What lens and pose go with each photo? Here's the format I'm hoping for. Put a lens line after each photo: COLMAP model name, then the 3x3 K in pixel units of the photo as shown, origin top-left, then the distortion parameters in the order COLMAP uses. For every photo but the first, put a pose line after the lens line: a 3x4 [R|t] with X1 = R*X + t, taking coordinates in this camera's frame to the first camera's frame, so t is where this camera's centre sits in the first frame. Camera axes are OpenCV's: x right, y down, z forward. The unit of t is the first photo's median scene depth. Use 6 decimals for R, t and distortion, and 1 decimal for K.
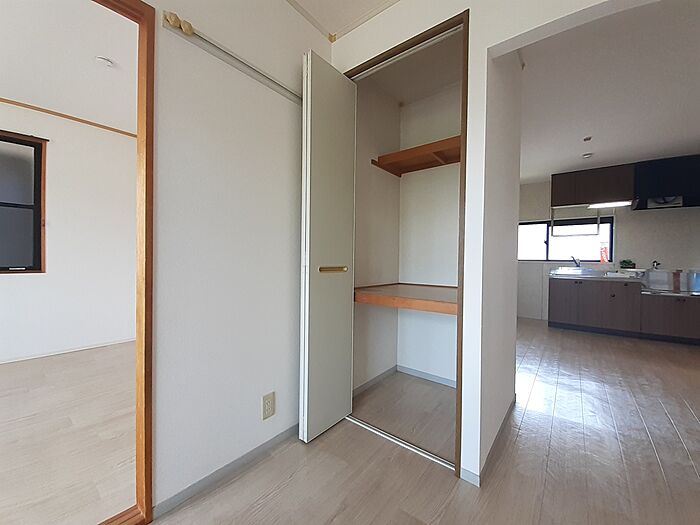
lens RADIAL K [[279.3, 0, 349.2], [0, 279.3, 261.8], [0, 0, 1]] dist [0.031346, -0.022631]
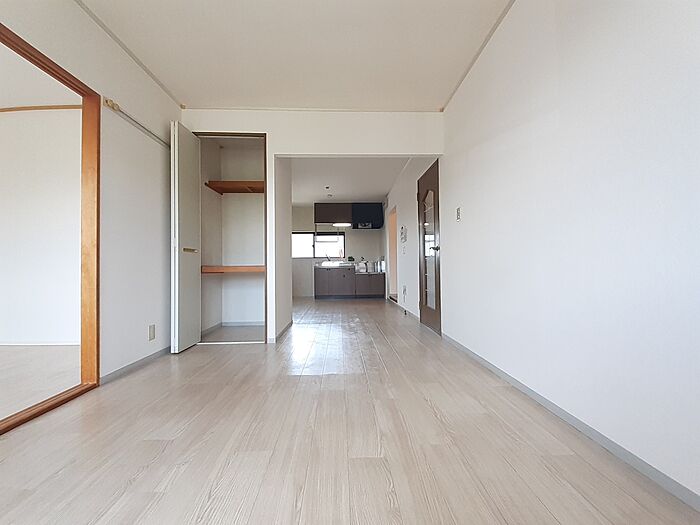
lens RADIAL K [[279.3, 0, 349.2], [0, 279.3, 261.8], [0, 0, 1]] dist [0.031346, -0.022631]
pose [[0.764507, -0.009448, 0.644546, -0.282398], [0.027891, 0.999441, -0.018432, 0.103139], [-0.644012, 0.032069, 0.764343, -0.595997]]
